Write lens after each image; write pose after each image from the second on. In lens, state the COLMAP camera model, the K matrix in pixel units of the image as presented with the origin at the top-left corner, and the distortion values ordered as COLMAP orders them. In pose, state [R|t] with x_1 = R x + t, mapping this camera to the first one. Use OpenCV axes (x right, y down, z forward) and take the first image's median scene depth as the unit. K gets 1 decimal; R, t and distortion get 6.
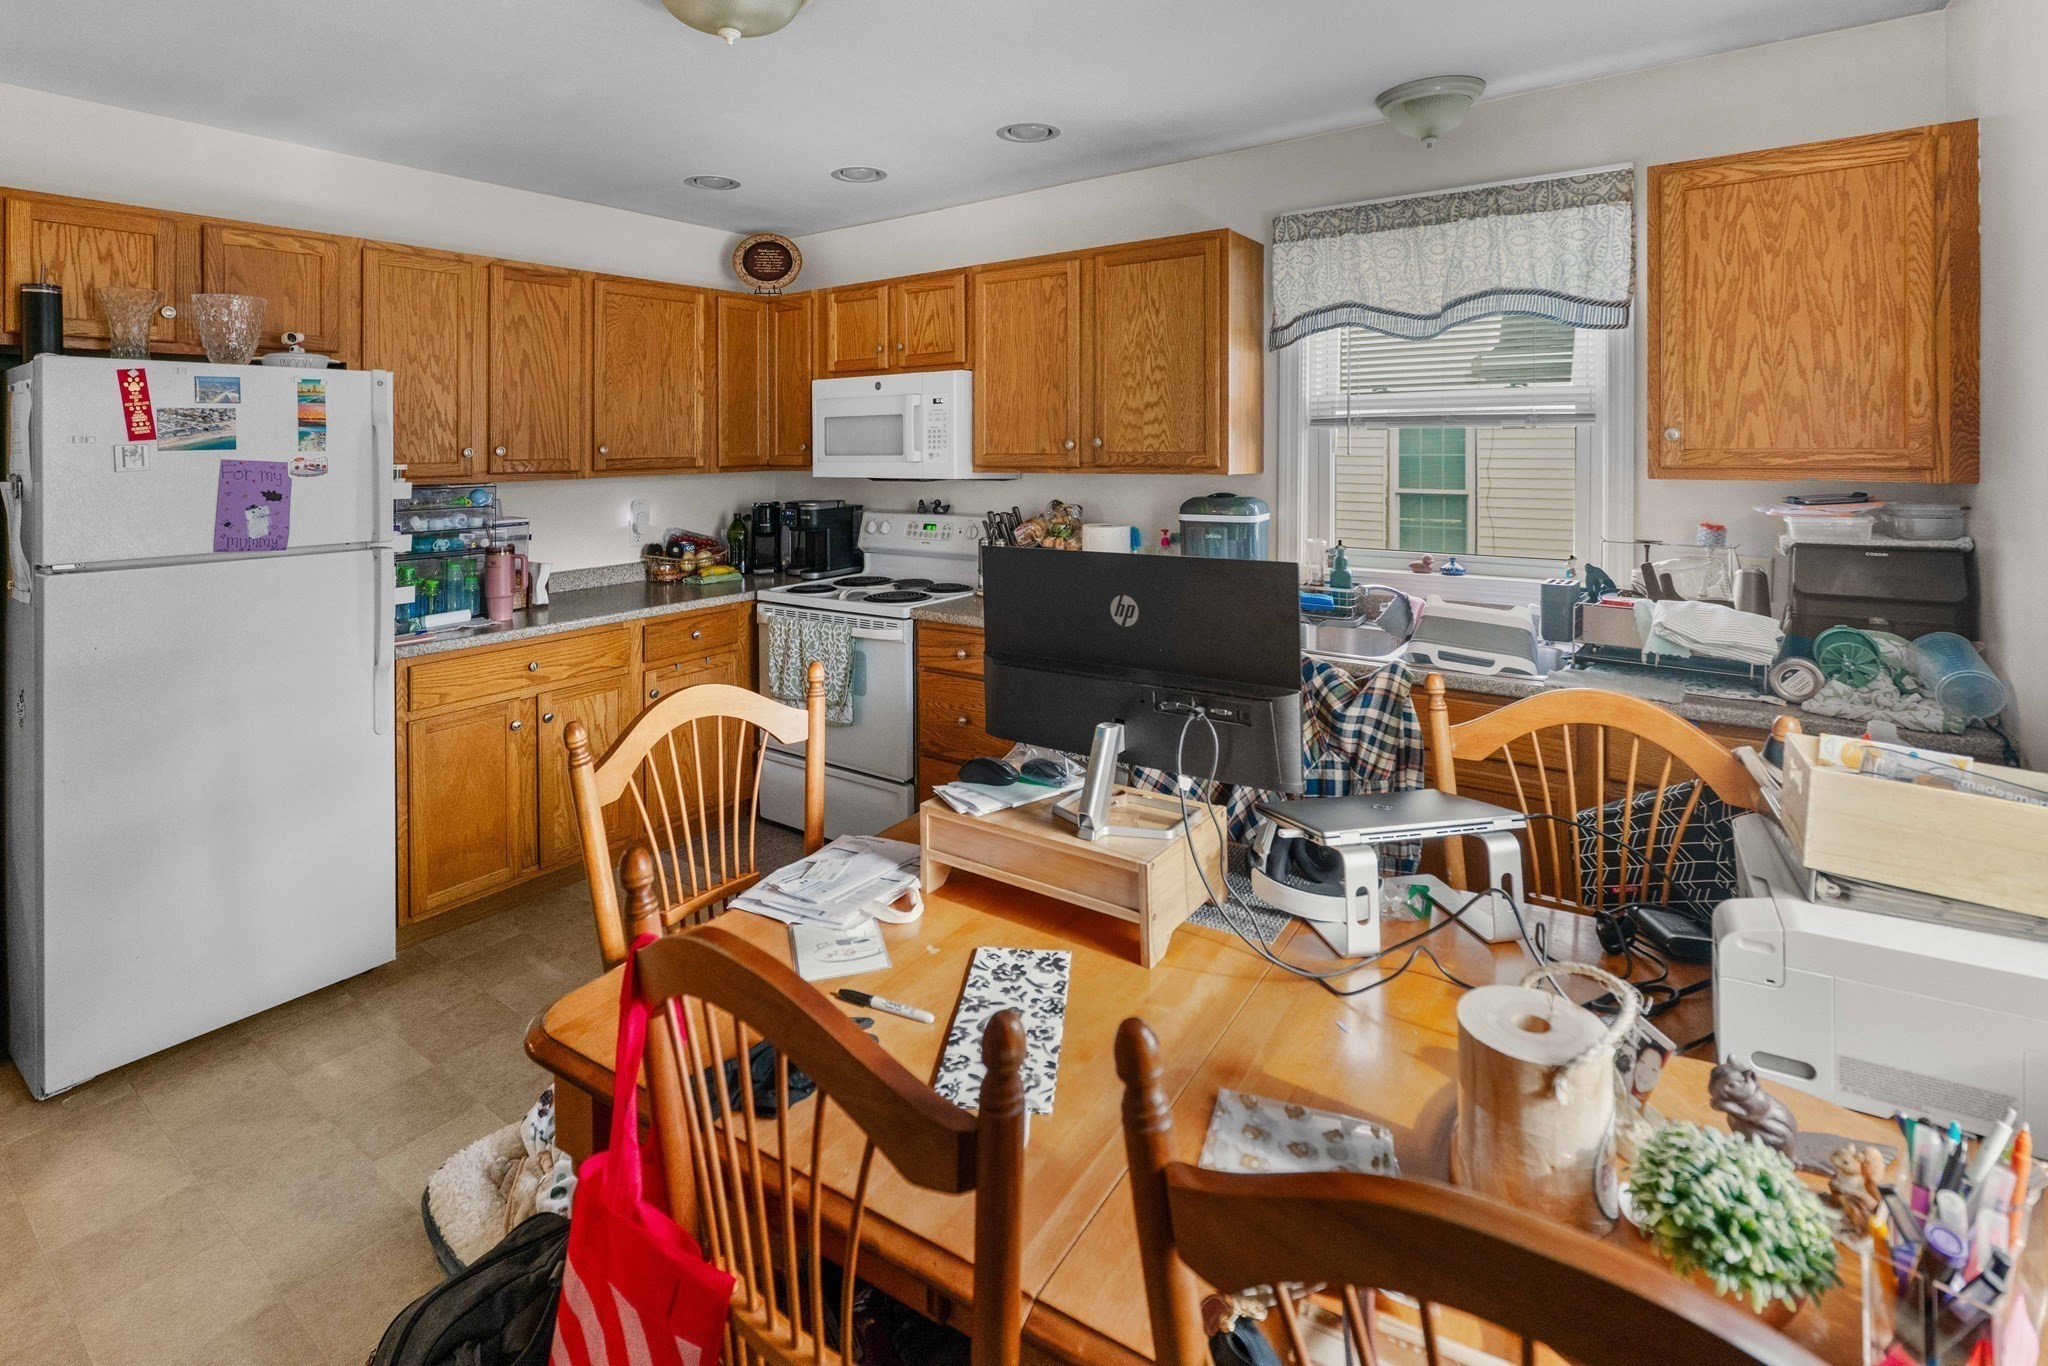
lens RADIAL K [[962.5, 0, 1024.0], [0, 962.5, 683.0], [0, 0, 1]] dist [-0.007942, 0.004713]
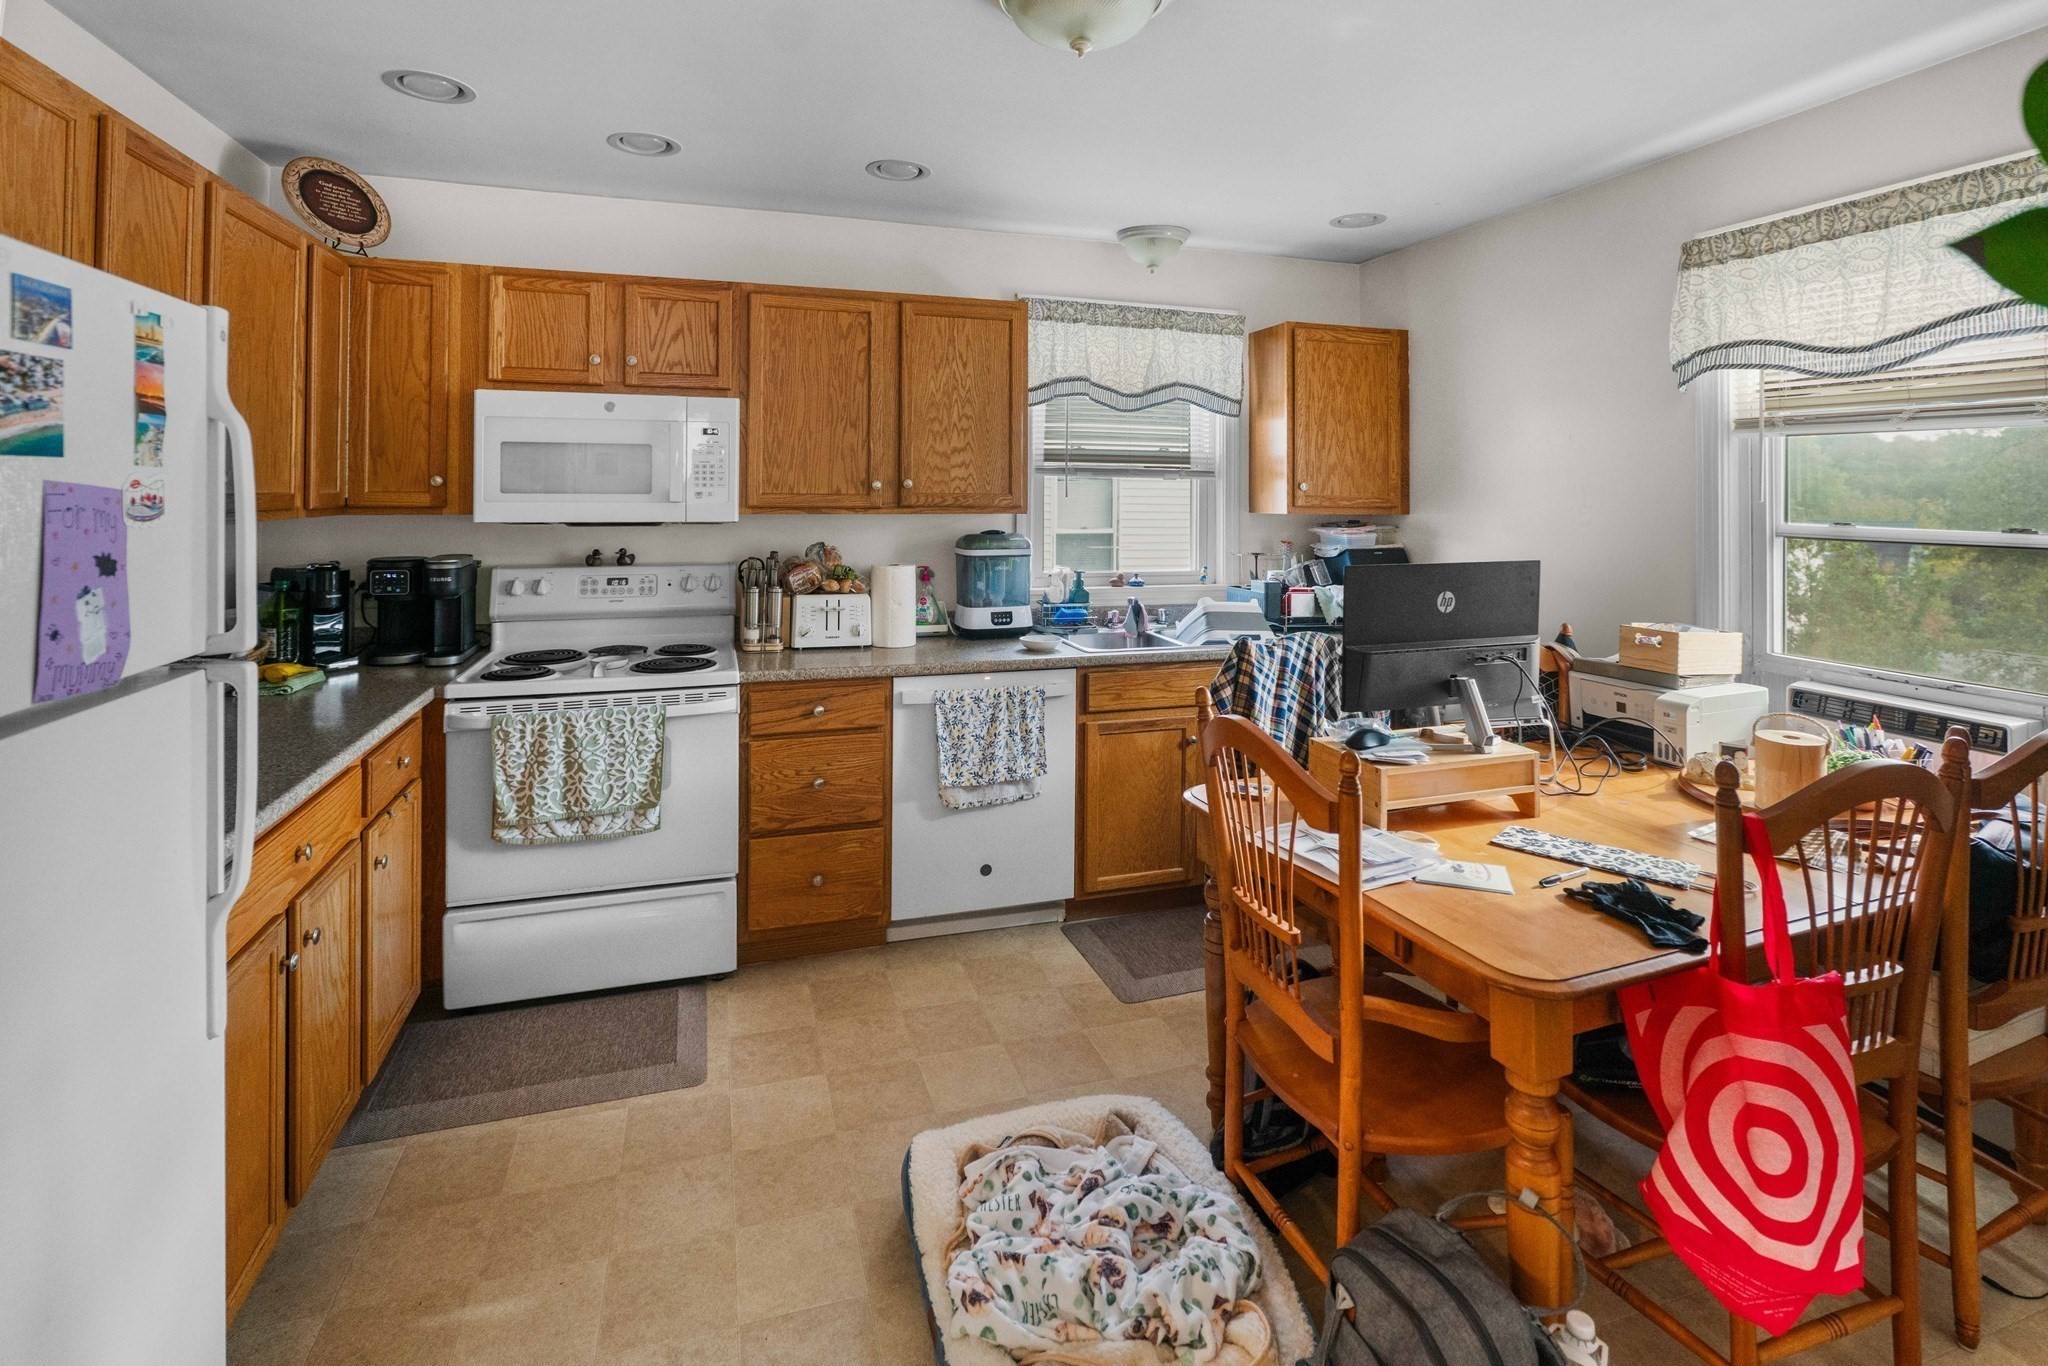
lens RADIAL K [[931.5, 0, 1031.0], [0, 931.5, 717.5], [0, 0, 1]] dist [-0.015795, 0.013944]
pose [[0.593294, -0.176157, 0.785475, -0.691139], [0.179759, 0.980115, 0.084031, -0.066388], [-0.784659, 0.091341, 0.613162, 0.318016]]
